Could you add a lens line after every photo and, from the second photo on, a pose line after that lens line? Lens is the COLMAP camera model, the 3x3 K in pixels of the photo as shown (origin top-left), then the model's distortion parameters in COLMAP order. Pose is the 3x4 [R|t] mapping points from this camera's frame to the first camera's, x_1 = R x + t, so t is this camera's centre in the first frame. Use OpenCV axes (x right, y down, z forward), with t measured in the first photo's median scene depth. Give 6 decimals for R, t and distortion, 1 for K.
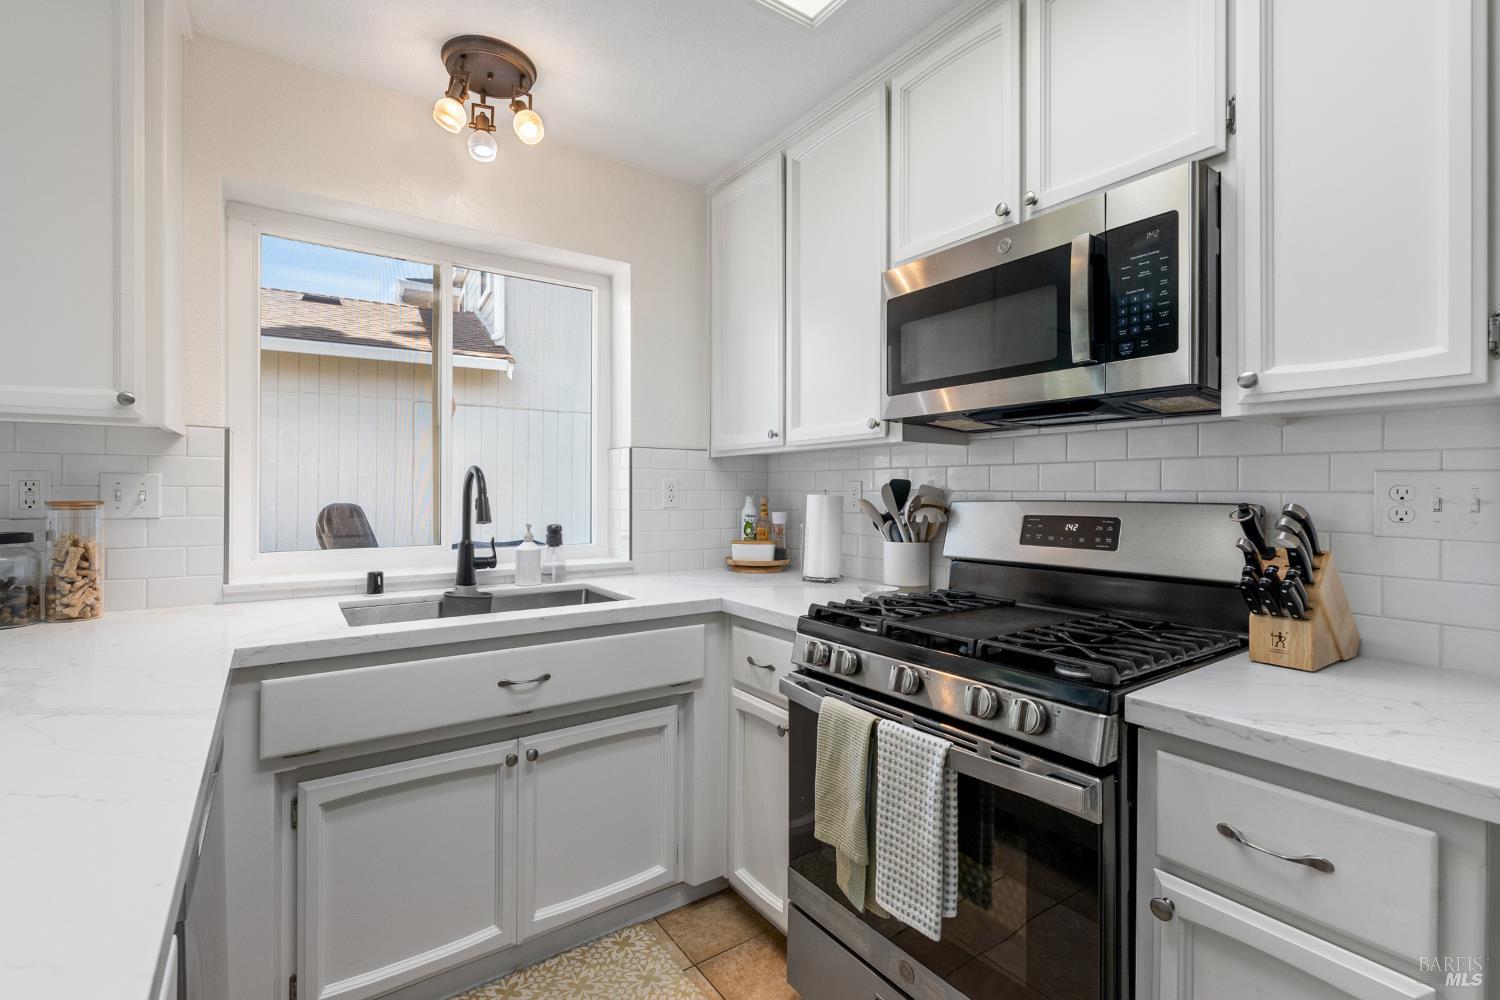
lens RADIAL K [[667.0, 0, 751.2], [0, 667.0, 491.3], [0, 0, 1]] dist [0.000648, -0.000257]
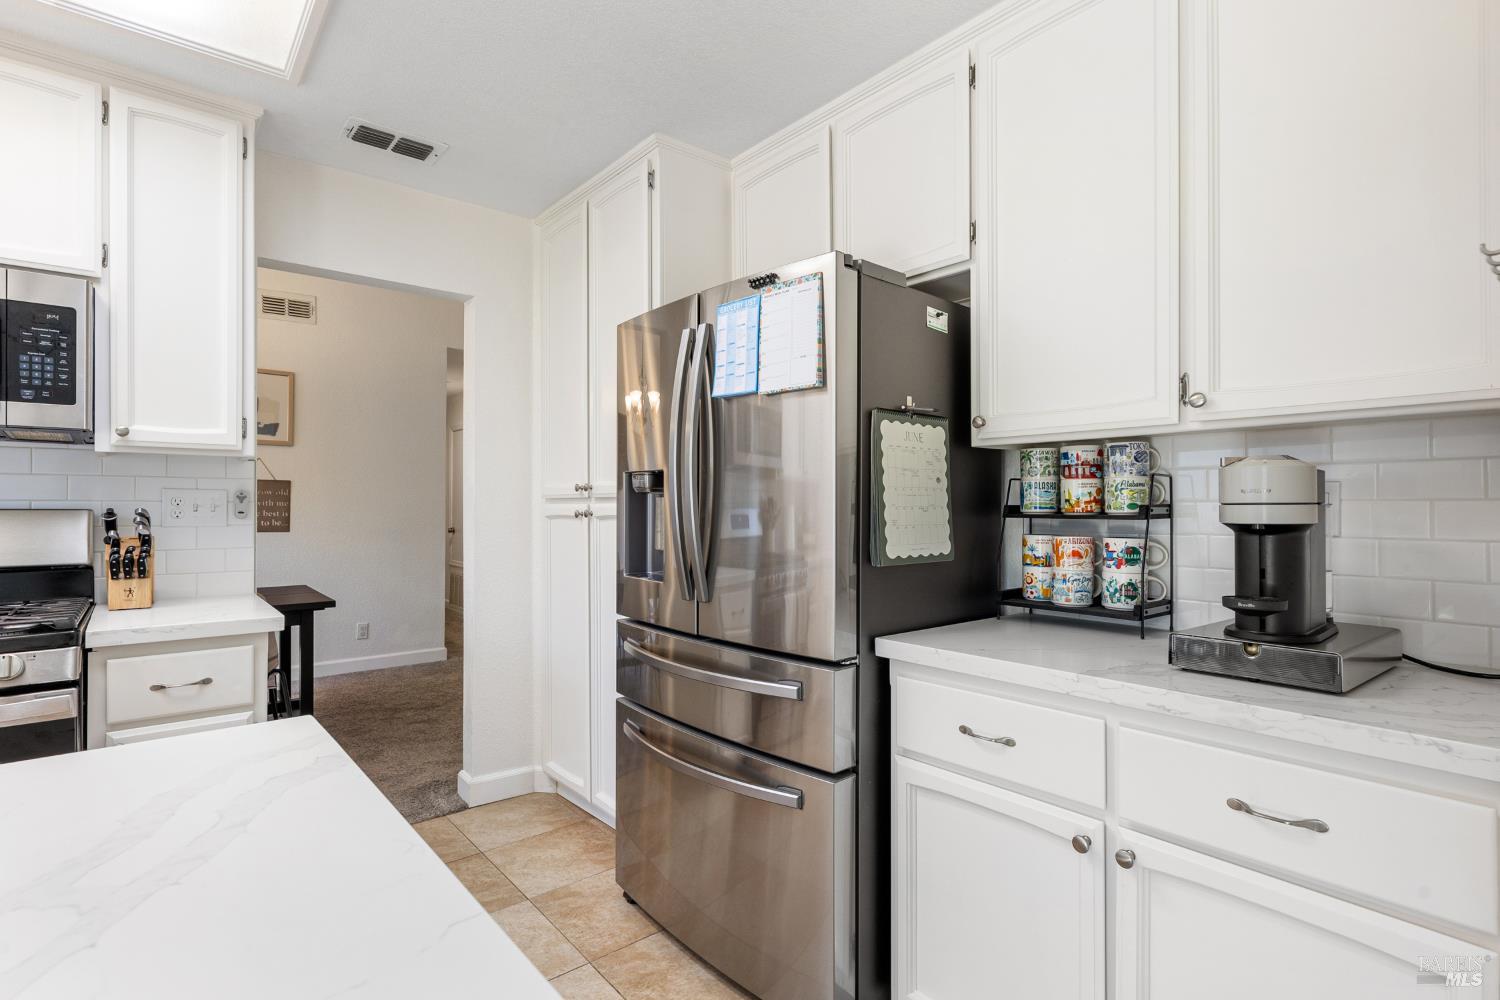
lens RADIAL K [[728.4, 0, 751.5], [0, 728.4, 500.3], [0, 0, 1]] dist [-0.002044, -0.000272]
pose [[-0.082821, -0.000471, 0.996564, -0.726313], [-0.001245, 0.999999, 0.000369, -0.002093], [-0.996564, -0.001210, -0.082822, -0.235368]]
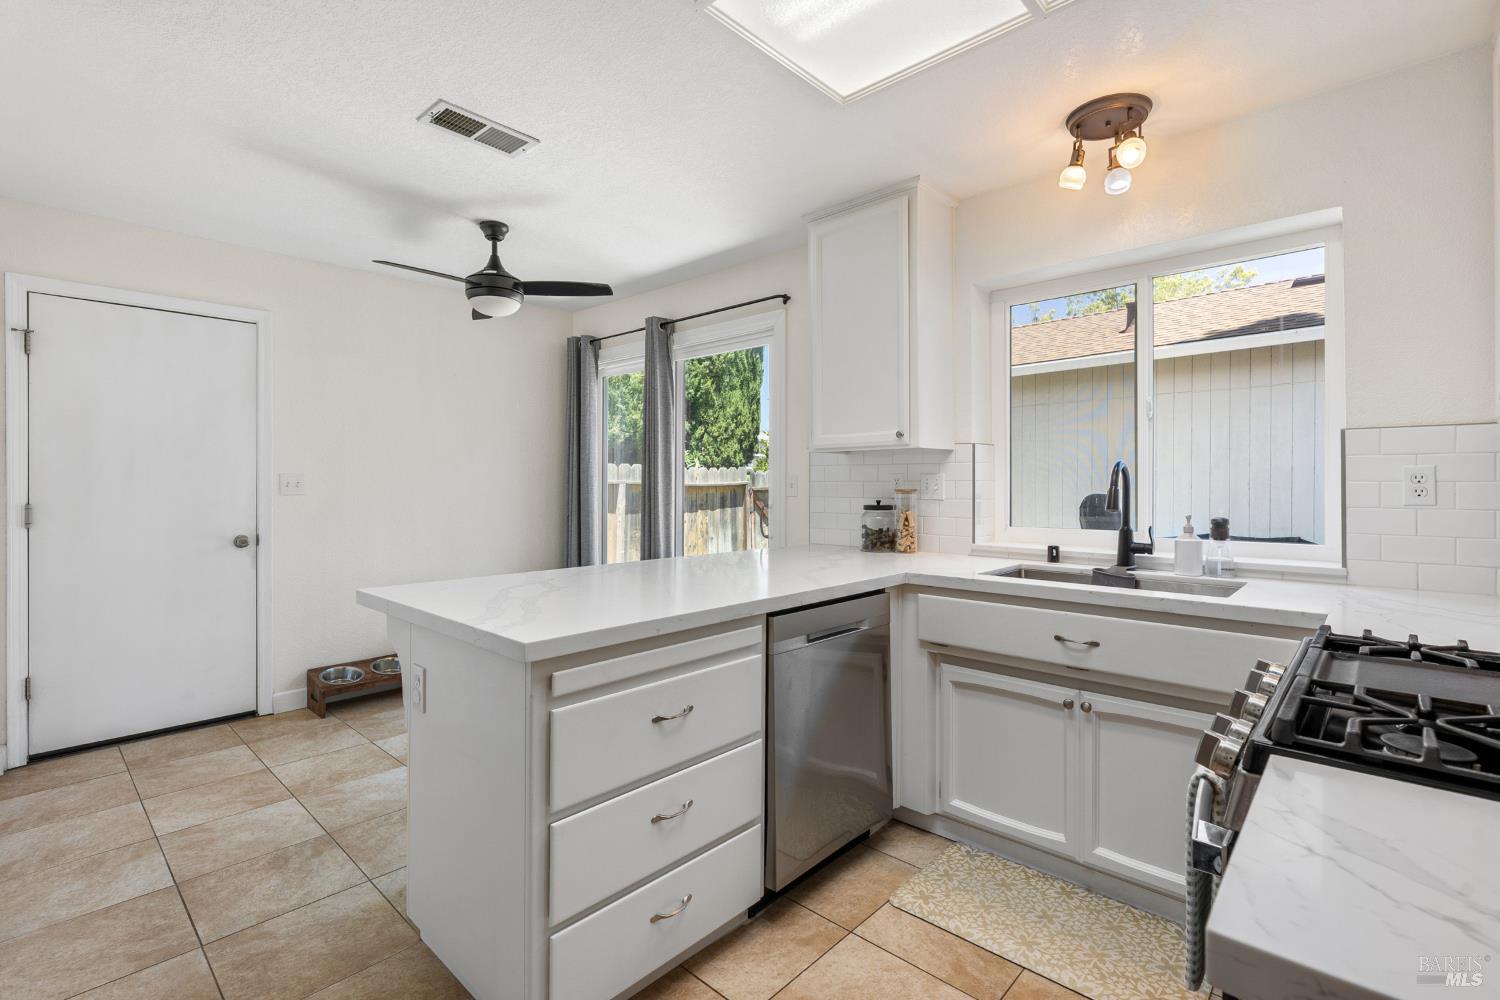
lens RADIAL K [[684.1, 0, 754.2], [0, 684.1, 488.0], [0, 0, 1]] dist [-0.000313, 0.000727]
pose [[0.210615, 0.002787, -0.977565, 0.680984], [-0.000099, 0.999996, 0.002830, 0.004848], [0.977569, -0.000500, 0.210614, 0.161939]]
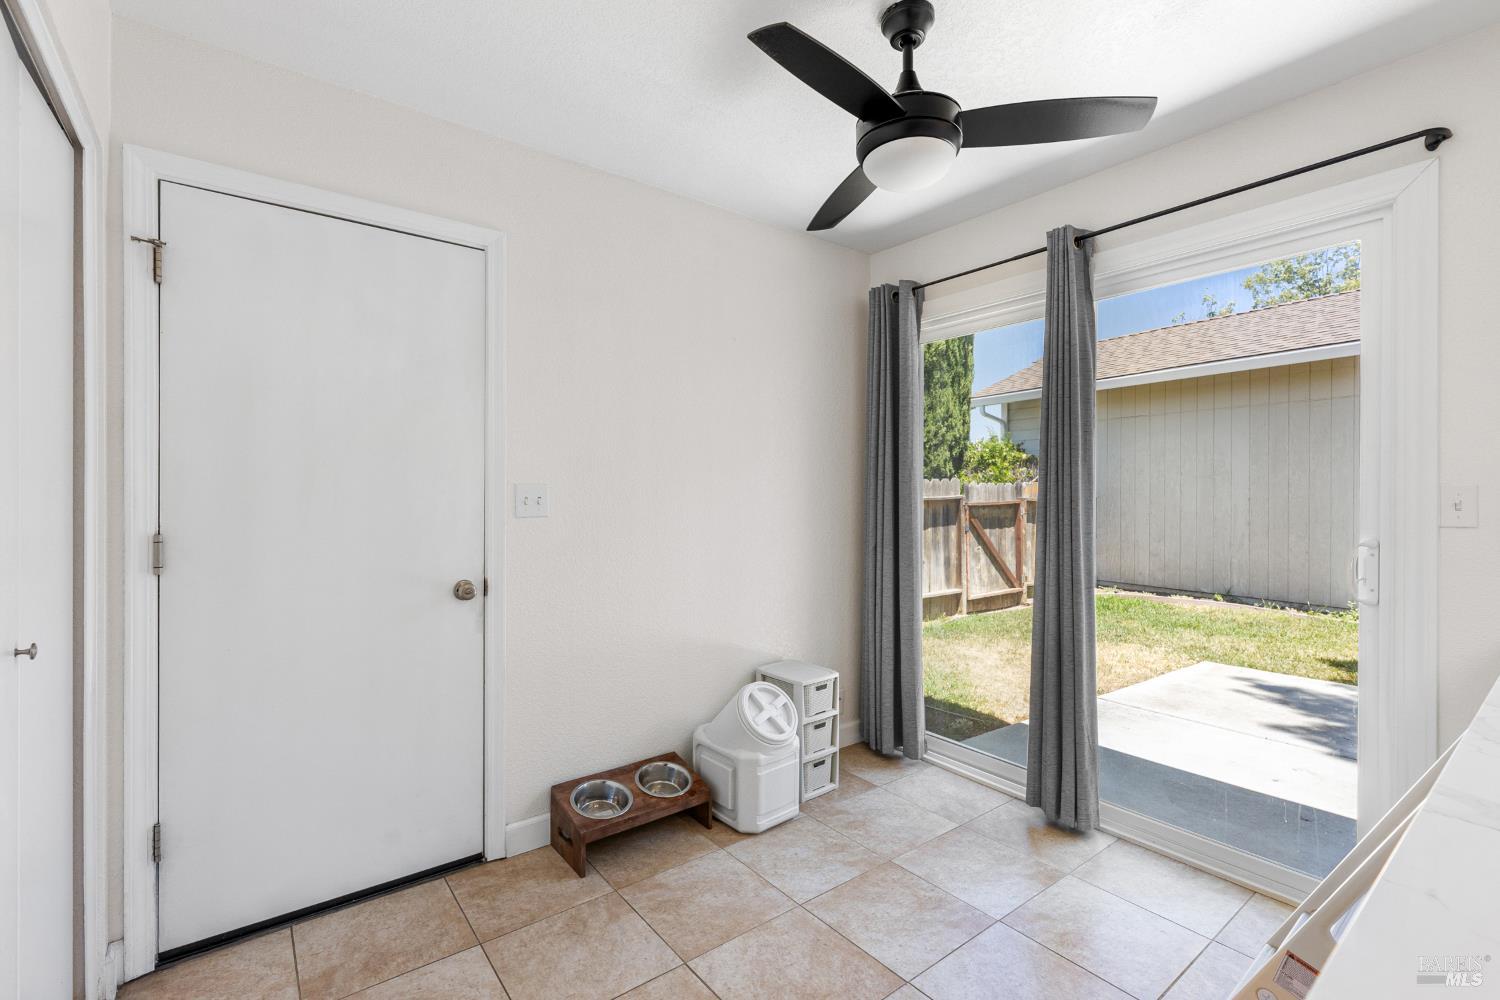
lens RADIAL K [[664.1, 0, 750.0], [0, 664.1, 500.0], [0, 0, 1]] dist [0.000819, 0.000057]
pose [[0.044130, 0.001148, -0.999025, -0.311794], [-0.001500, 0.999998, 0.001083, -0.003545], [0.999025, 0.001451, 0.044131, -0.394959]]
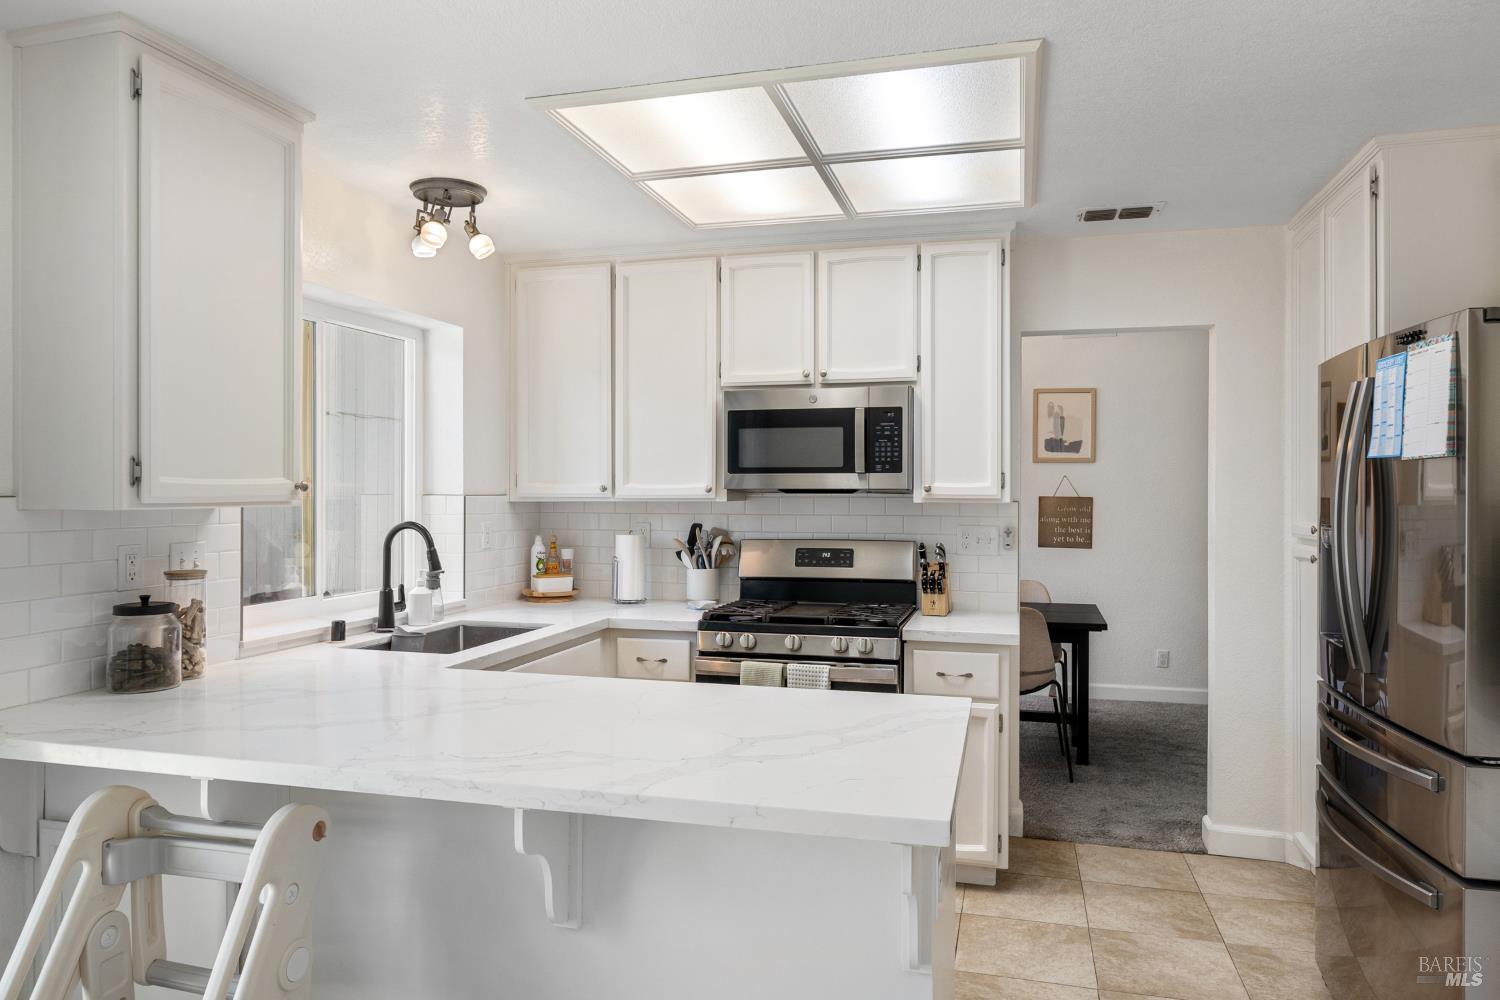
lens RADIAL K [[974.2, 0, 750.0], [0, 974.2, 500.0], [0, 0, 1]] dist [-0.002145, -0.000725]
pose [[0.772789, -0.007220, 0.634621, -1.163697], [0.000493, 0.999942, 0.010775, -0.105878], [-0.634662, -0.008014, 0.772748, -0.747868]]
